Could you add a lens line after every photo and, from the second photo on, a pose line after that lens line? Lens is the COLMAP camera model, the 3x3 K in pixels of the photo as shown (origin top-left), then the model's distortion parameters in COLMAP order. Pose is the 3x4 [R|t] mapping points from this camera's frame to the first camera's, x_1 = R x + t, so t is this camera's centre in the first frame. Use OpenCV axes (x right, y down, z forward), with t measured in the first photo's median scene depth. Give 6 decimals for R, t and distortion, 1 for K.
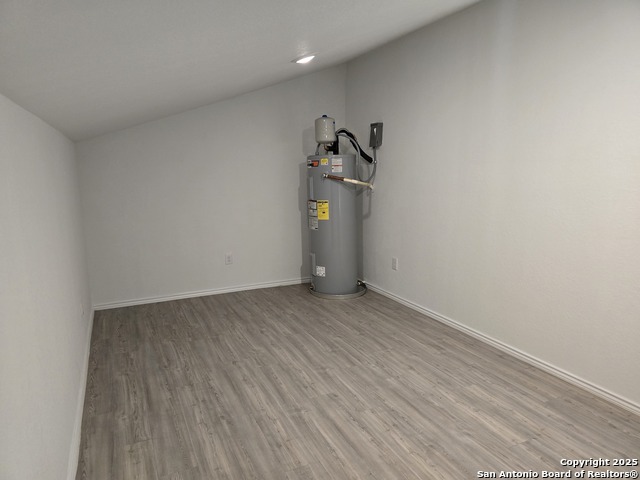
lens RADIAL K [[422.2, 0, 319.2], [0, 422.2, 240.8], [0, 0, 1]] dist [0.005840, -0.002474]
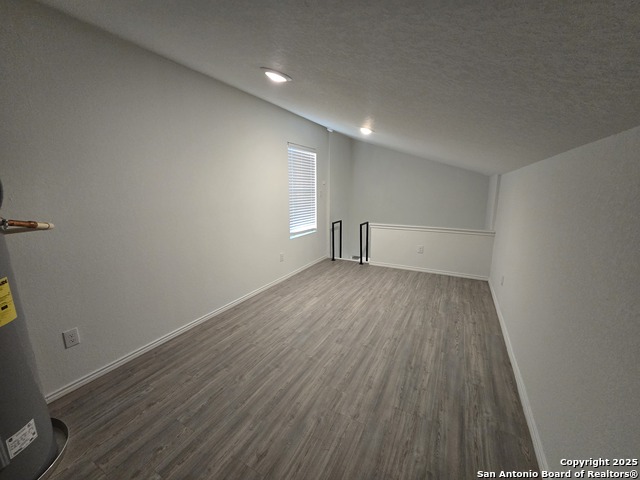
lens RADIAL K [[259.9, 0, 317.9], [0, 259.9, 245.5], [0, 0, 1]] dist [-0.003763, -0.000358]
pose [[-0.581505, -0.167989, 0.796010, -0.615087], [0.155163, 0.937586, 0.311218, -0.264423], [-0.798609, 0.304486, -0.519145, 1.445237]]
